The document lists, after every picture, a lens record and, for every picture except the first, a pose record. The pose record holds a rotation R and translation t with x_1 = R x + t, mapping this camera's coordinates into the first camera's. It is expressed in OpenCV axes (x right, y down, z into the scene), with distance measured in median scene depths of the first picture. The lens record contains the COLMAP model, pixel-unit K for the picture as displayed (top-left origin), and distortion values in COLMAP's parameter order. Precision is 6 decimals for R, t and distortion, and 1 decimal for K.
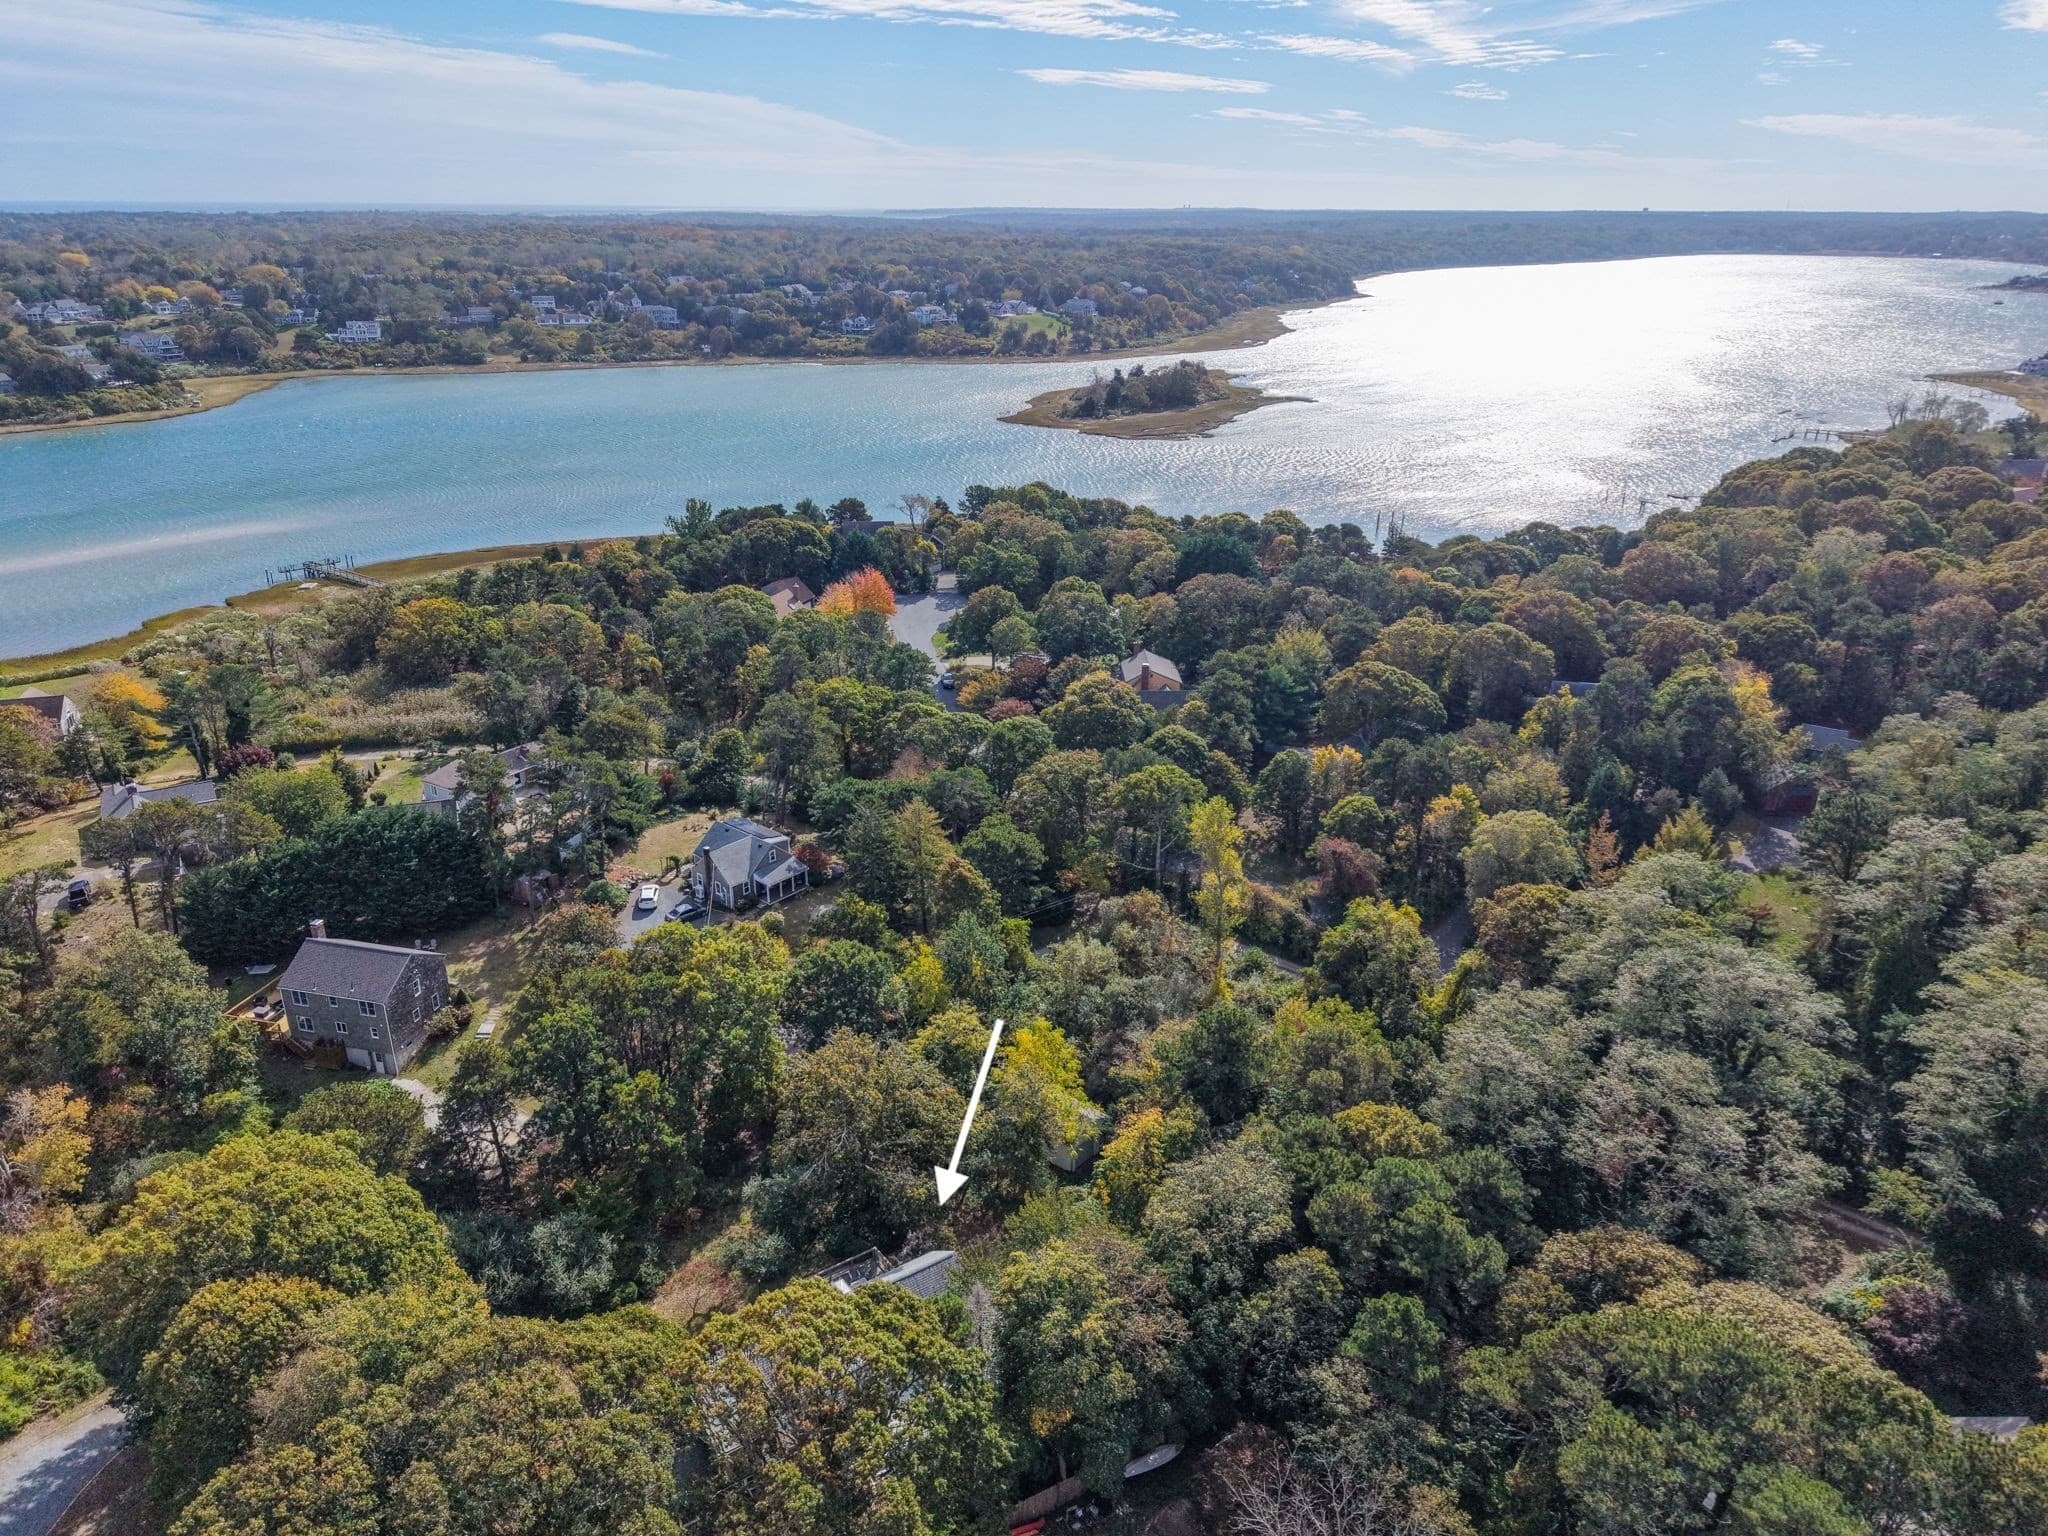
lens RADIAL K [[1463.2, 0, 1024.0], [0, 1463.2, 768.0], [0, 0, 1]] dist [-0.029580, -0.015924]
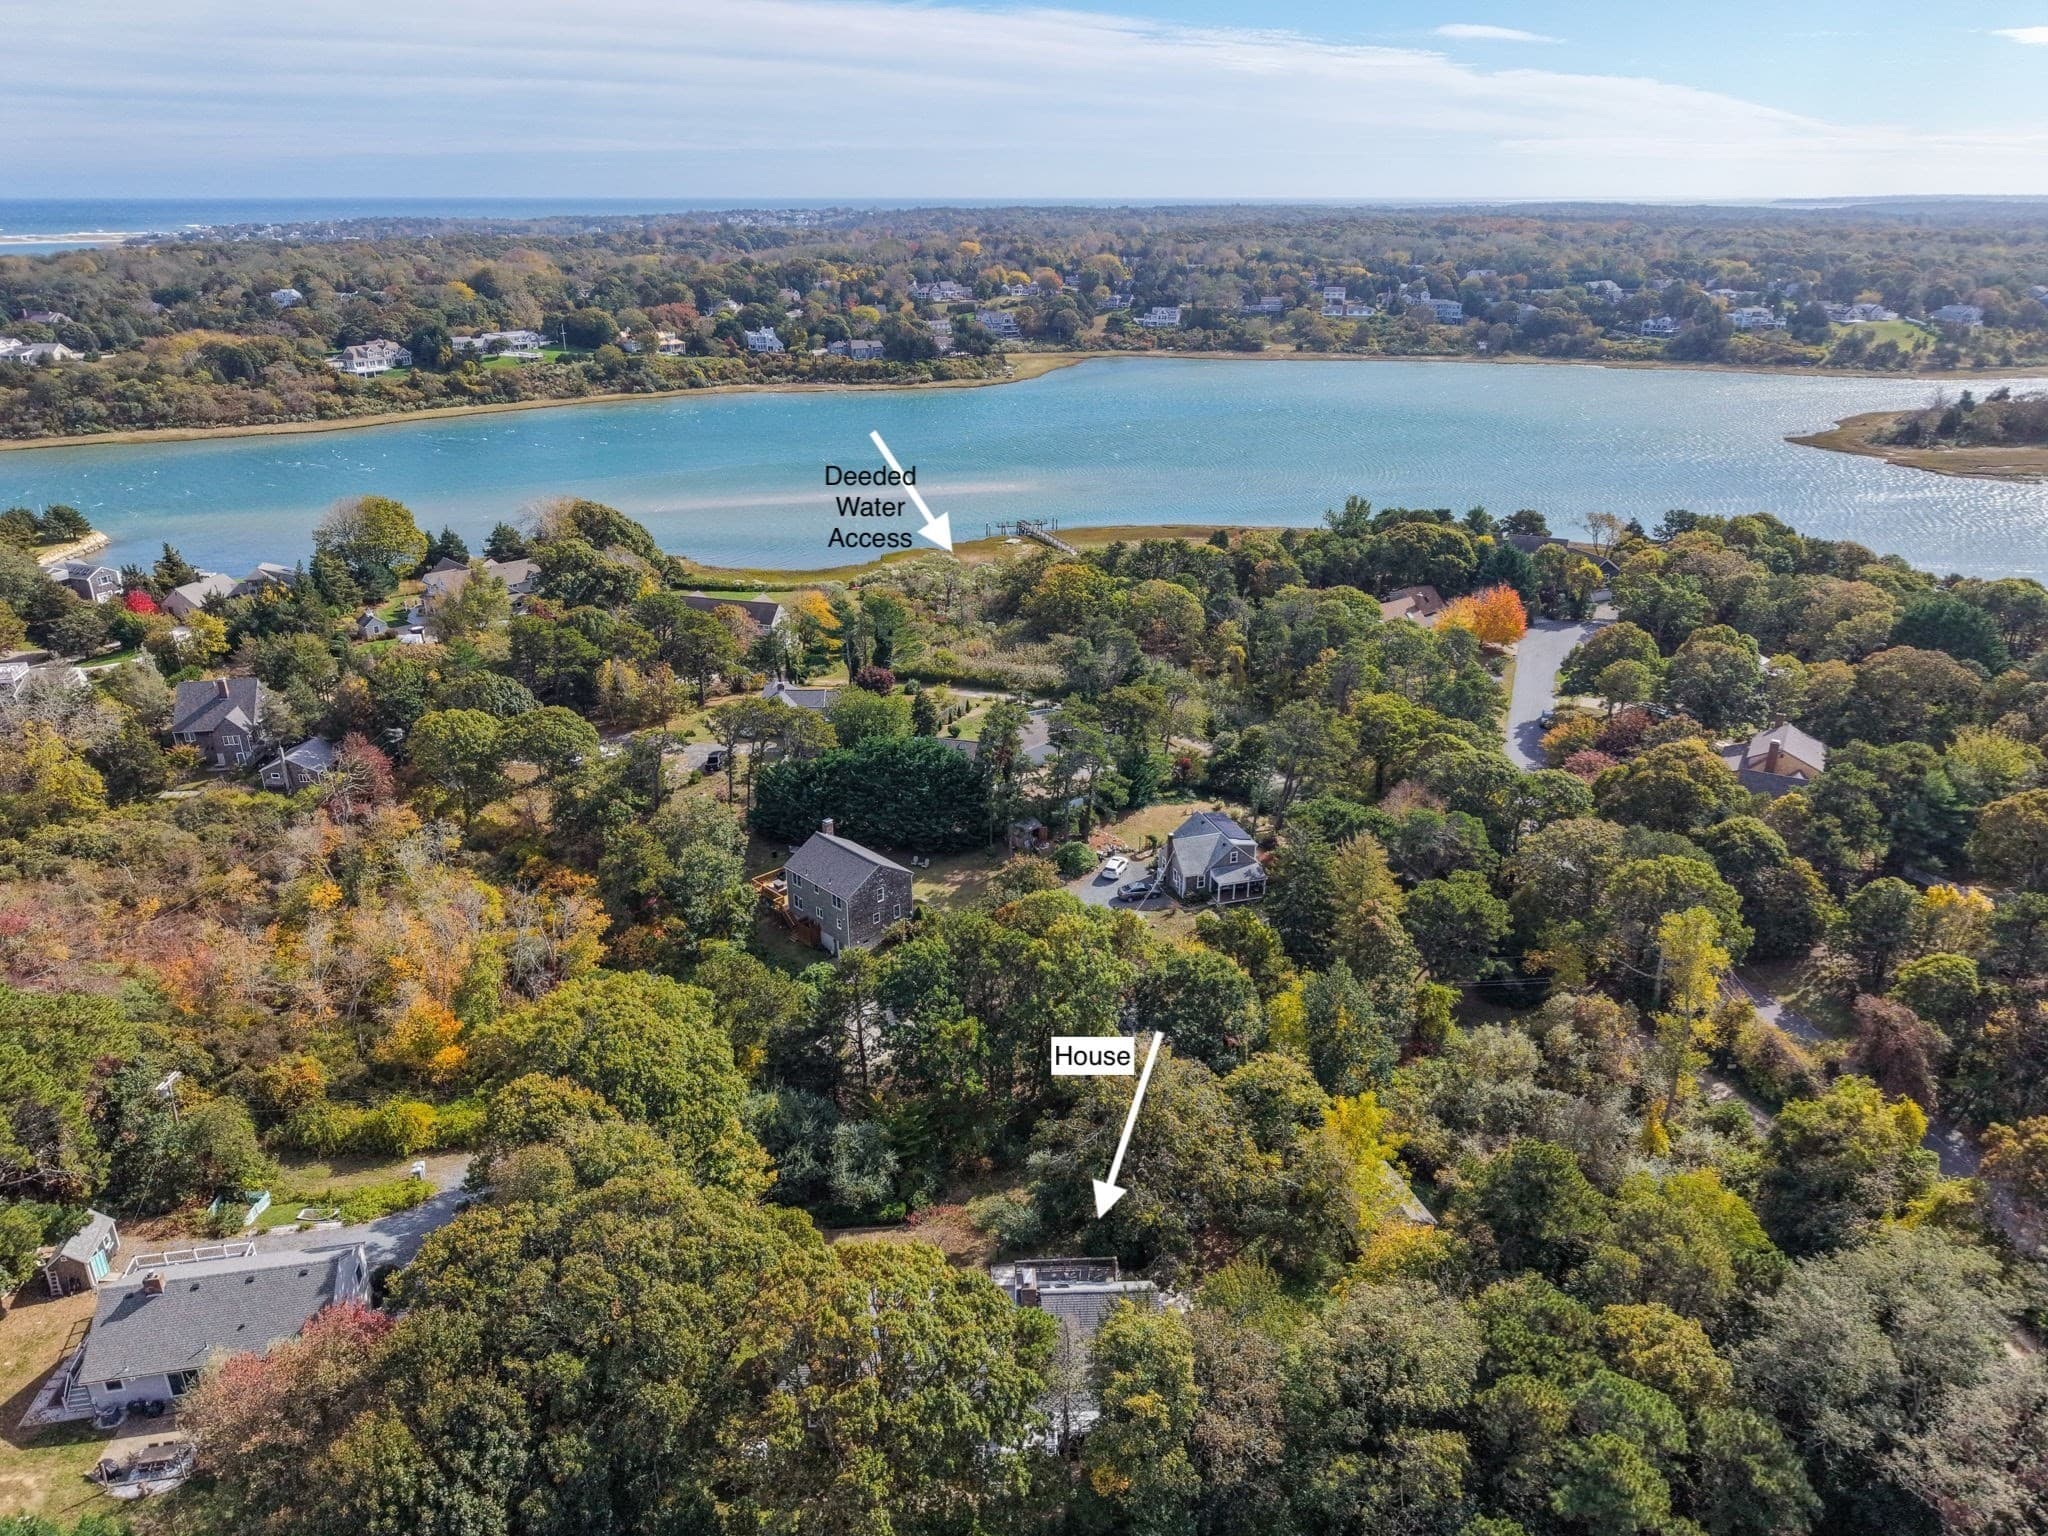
lens RADIAL K [[1463.2, 0, 1024.0], [0, 1463.2, 768.0], [0, 0, 1]] dist [-0.029580, -0.015924]
pose [[0.811305, 0.189059, -0.553210, 0.131154], [-0.186677, 0.980506, 0.061317, -0.017409], [0.554018, 0.053525, 0.830782, 0.051961]]
